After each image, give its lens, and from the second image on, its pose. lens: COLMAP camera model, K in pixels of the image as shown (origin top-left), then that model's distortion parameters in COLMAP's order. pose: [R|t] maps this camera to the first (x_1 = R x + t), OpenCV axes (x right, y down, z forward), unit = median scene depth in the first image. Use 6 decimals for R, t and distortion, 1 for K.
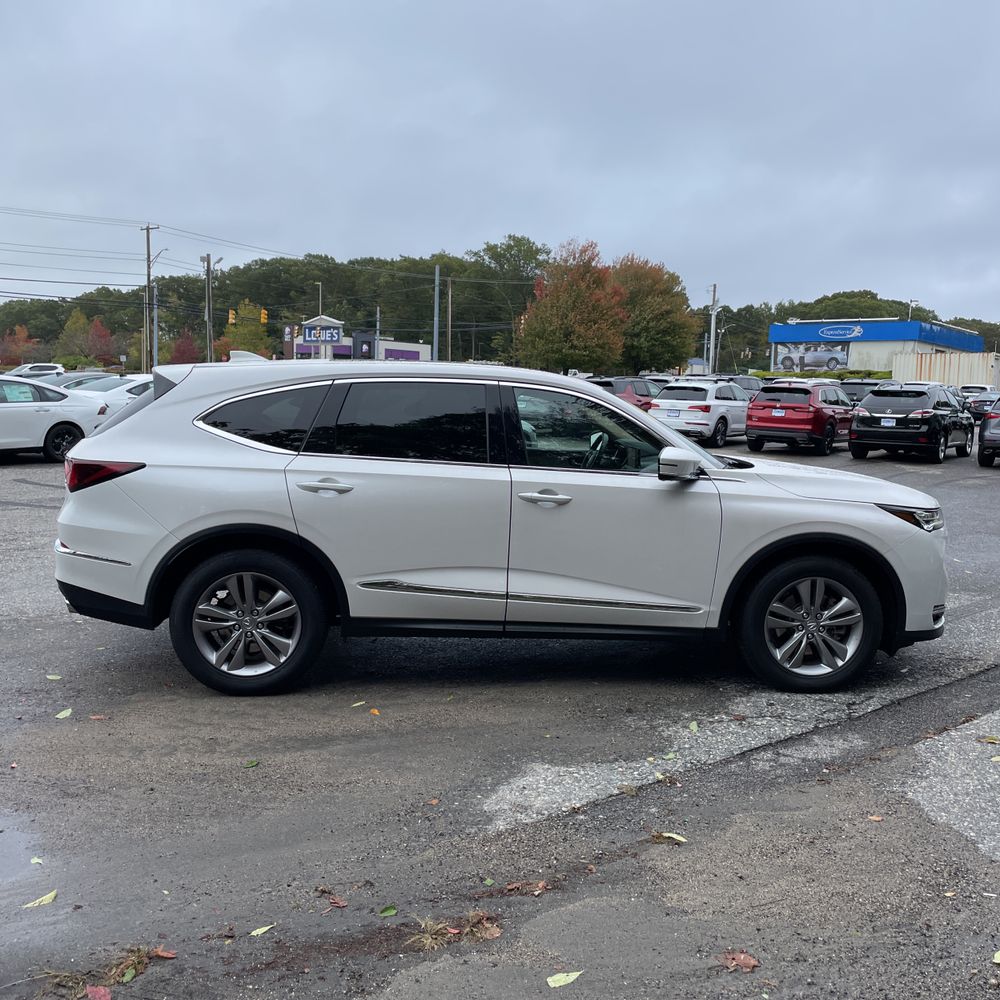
lens RADIAL K [[997.4, 0, 469.1], [0, 997.4, 499.8], [0, 0, 1]] dist [0.073507, -0.119089]
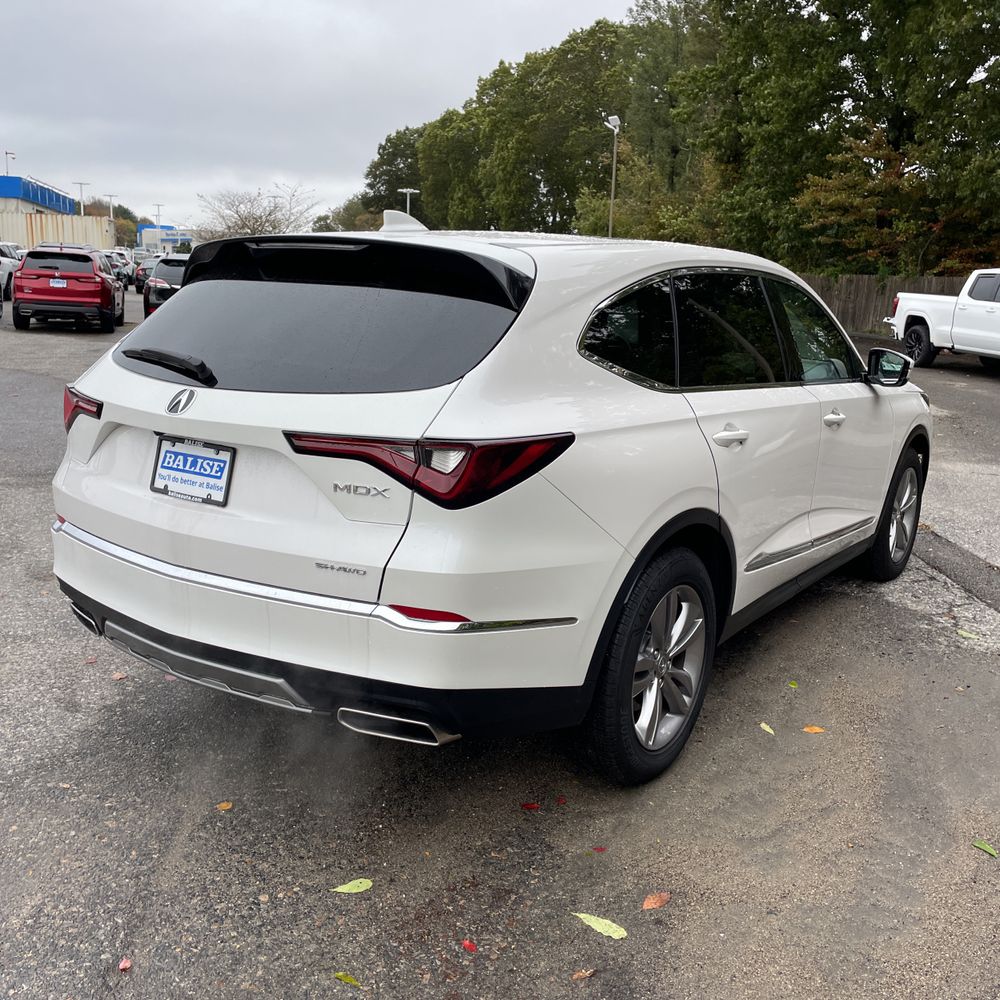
lens RADIAL K [[1007.8, 0, 484.2], [0, 1007.8, 501.3], [0, 0, 1]] dist [0.070922, -0.060701]
pose [[0.599680, -0.171889, 0.781561, -0.759334], [0.067025, 0.984016, 0.164987, -0.090704], [-0.797428, -0.046555, 0.601615, 0.696097]]
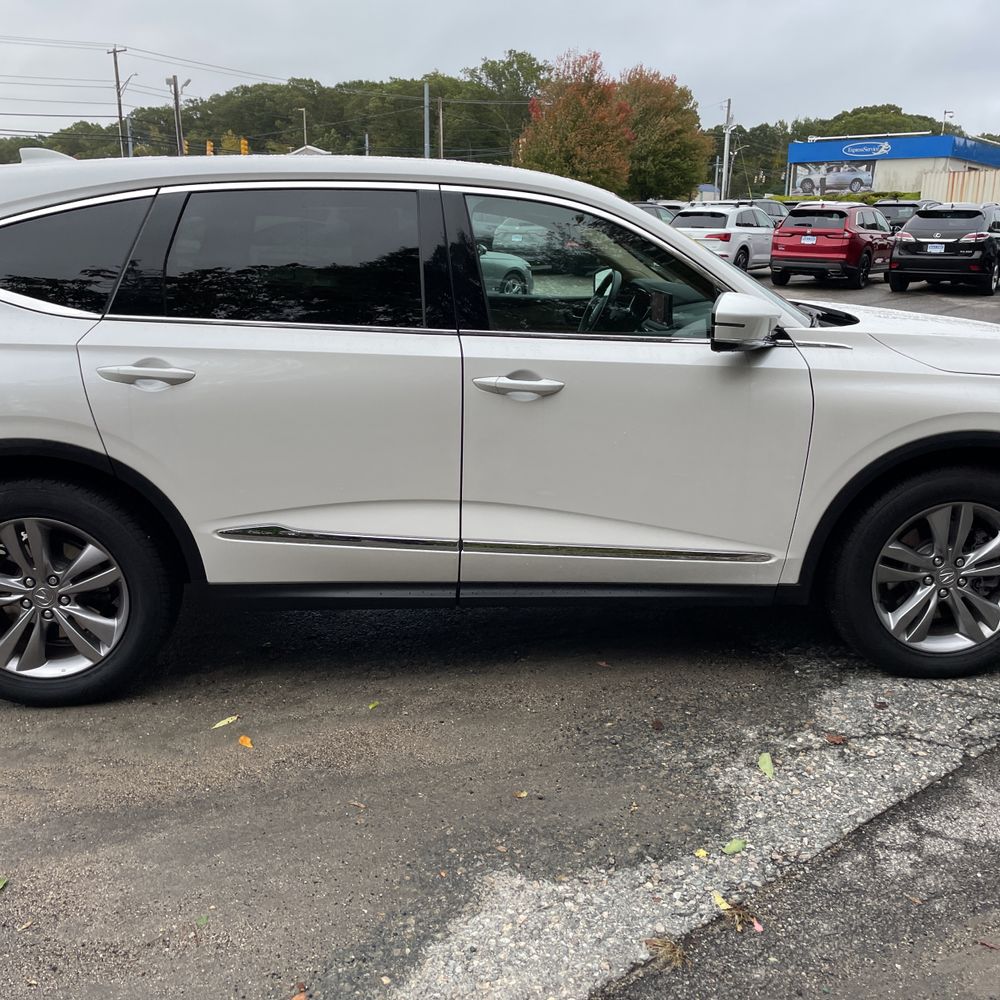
lens RADIAL K [[997.4, 0, 469.1], [0, 997.4, 499.8], [0, 0, 1]] dist [0.073507, -0.119089]
pose [[0.999783, -0.020227, -0.004978, 0.045797], [0.020758, 0.987392, 0.156930, -0.027439], [0.001741, -0.157000, 0.987597, 0.382715]]
